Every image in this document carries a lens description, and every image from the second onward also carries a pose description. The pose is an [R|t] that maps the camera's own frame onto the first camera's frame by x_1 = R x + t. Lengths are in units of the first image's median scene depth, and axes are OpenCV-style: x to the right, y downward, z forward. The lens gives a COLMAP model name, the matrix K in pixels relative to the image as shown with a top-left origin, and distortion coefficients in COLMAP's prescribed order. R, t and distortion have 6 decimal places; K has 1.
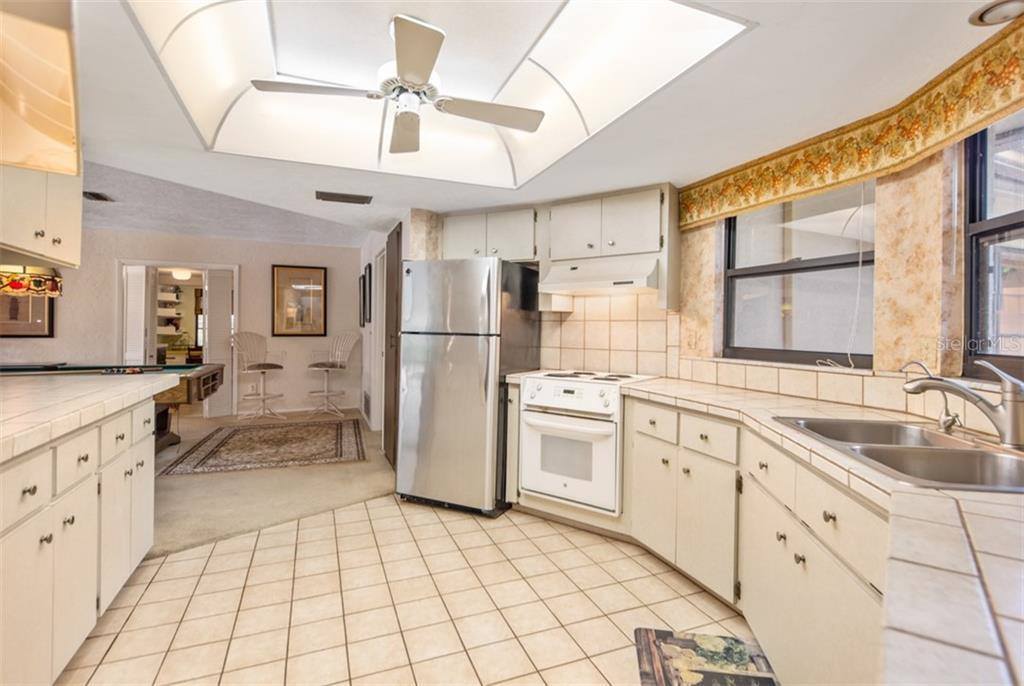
lens RADIAL K [[494.8, 0, 531.5], [0, 494.8, 326.7], [0, 0, 1]] dist [0.003850, 0.000326]
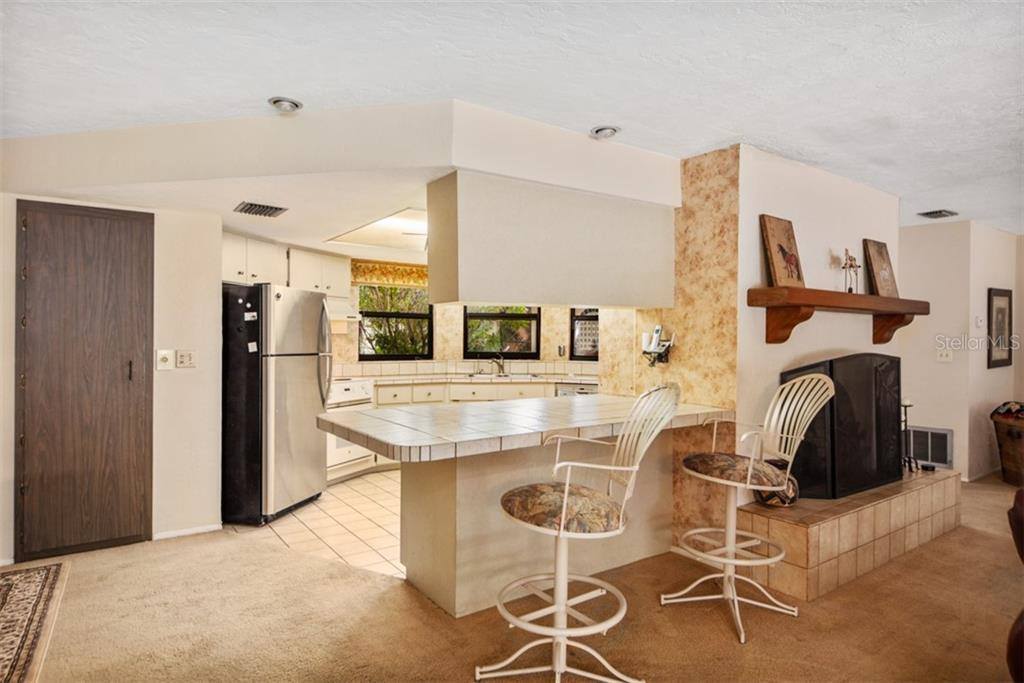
lens RADIAL K [[586.0, 0, 514.3], [0, 586.0, 339.0], [0, 0, 1]] dist [0.011339, -0.000365]
pose [[-0.215737, -0.015951, 0.976321, -2.213093], [-0.014550, 0.999808, 0.013120, -0.064374], [-0.976343, -0.011375, -0.215928, 1.126673]]
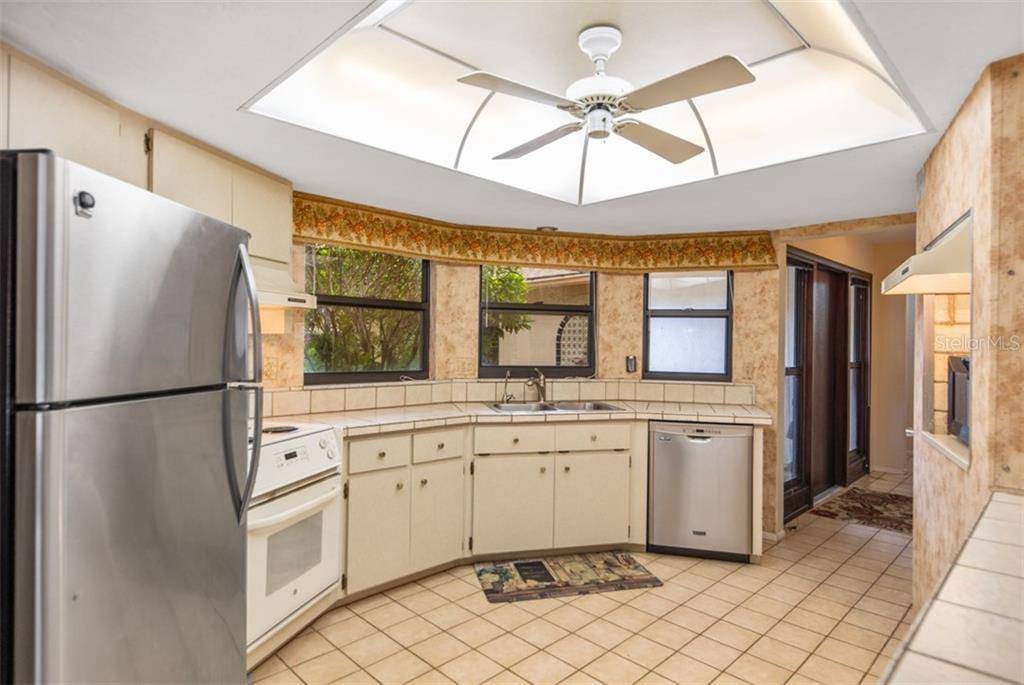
lens RADIAL K [[563.0, 0, 511.6], [0, 563.0, 342.3], [0, 0, 1]] dist [0.008660, 0.000602]
pose [[-0.361670, -0.016047, 0.932168, -0.956449], [-0.020530, 0.999746, 0.009244, -0.048434], [-0.932080, -0.015794, -0.361908, 1.263851]]
